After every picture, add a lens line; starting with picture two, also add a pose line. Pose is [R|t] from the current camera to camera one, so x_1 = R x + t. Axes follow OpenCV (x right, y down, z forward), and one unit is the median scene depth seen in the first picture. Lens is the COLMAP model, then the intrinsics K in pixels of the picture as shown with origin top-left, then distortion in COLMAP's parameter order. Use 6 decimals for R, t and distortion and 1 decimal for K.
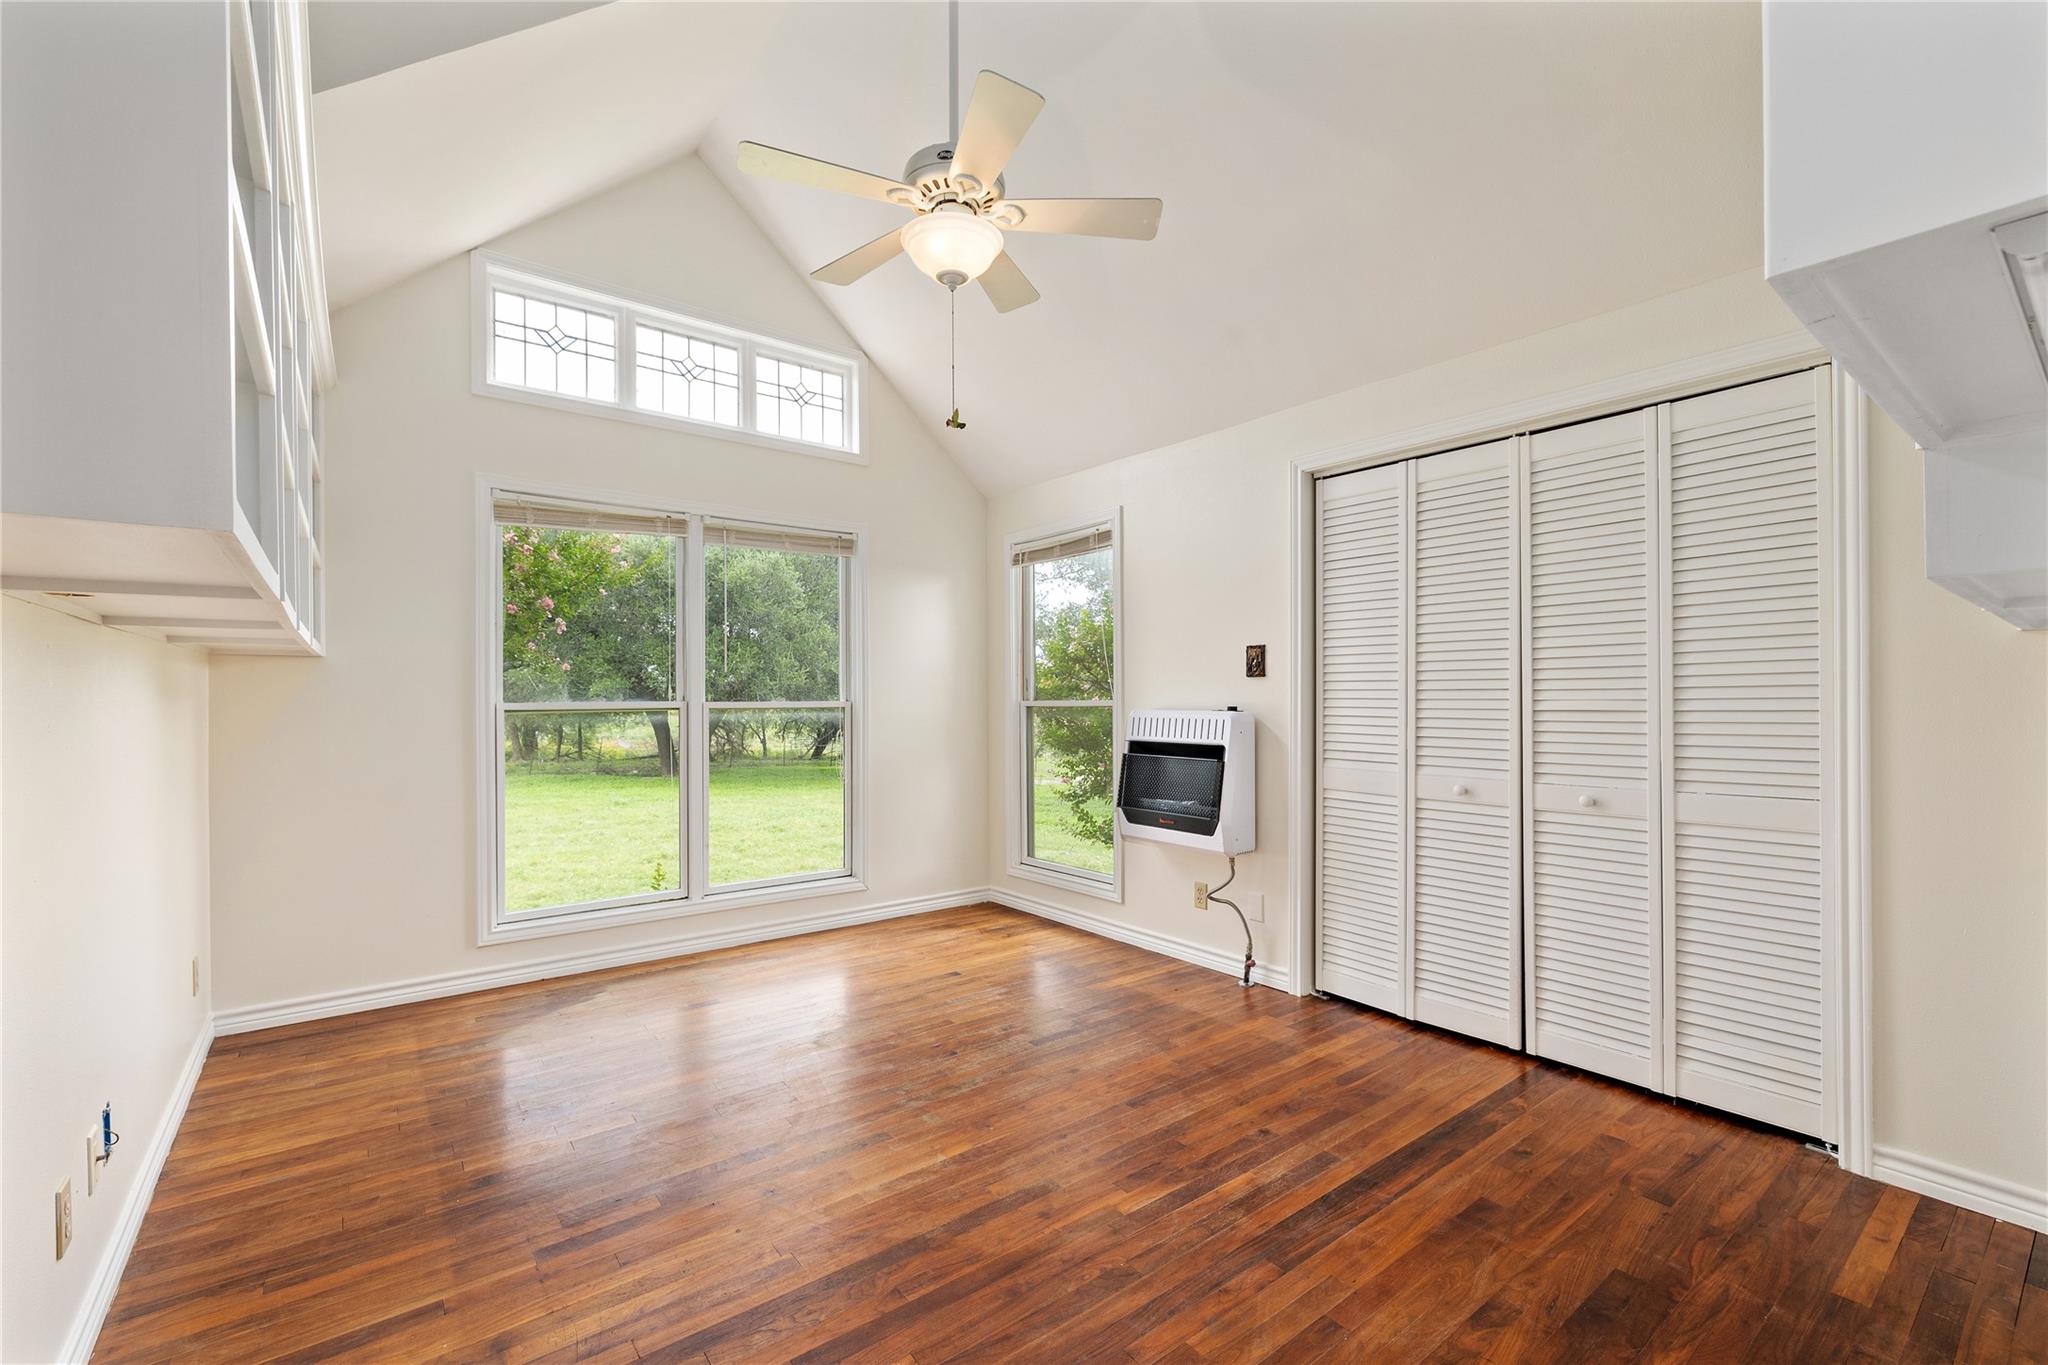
lens RADIAL K [[876.7, 0, 1024.6], [0, 876.7, 694.1], [0, 0, 1]] dist [-0.003113, -0.000017]
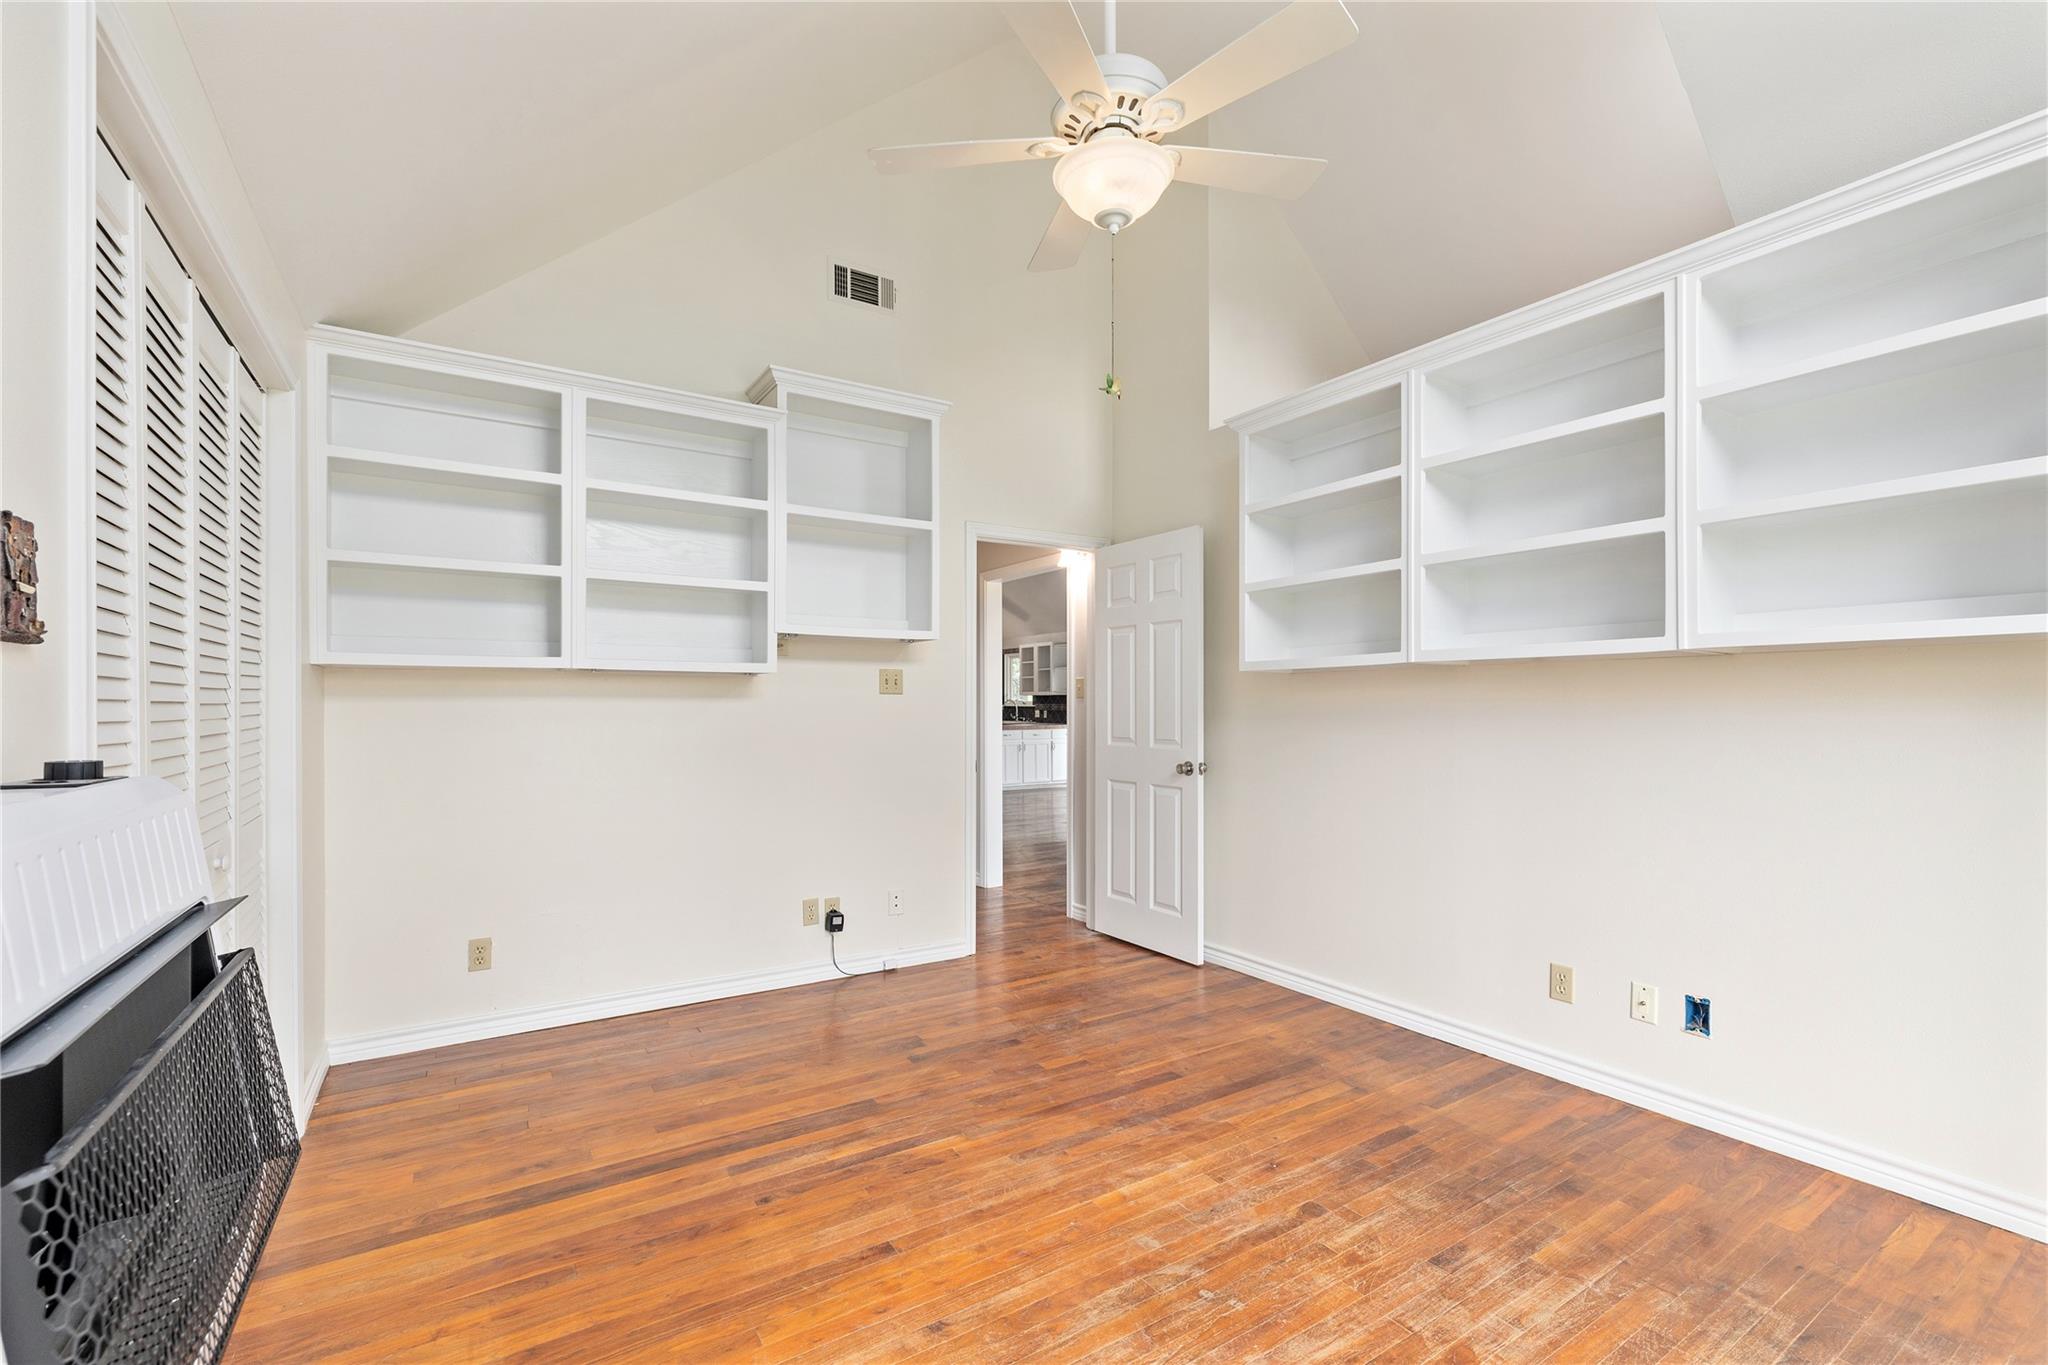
lens RADIAL K [[876.7, 0, 1023.7], [0, 876.7, 697.4], [0, 0, 1]] dist [-0.003113, -0.000017]
pose [[-0.995994, 0.002155, 0.089391, -0.073594], [0.001211, 0.999943, -0.010620, -0.000870], [-0.089409, -0.010469, -0.995940, 2.009280]]
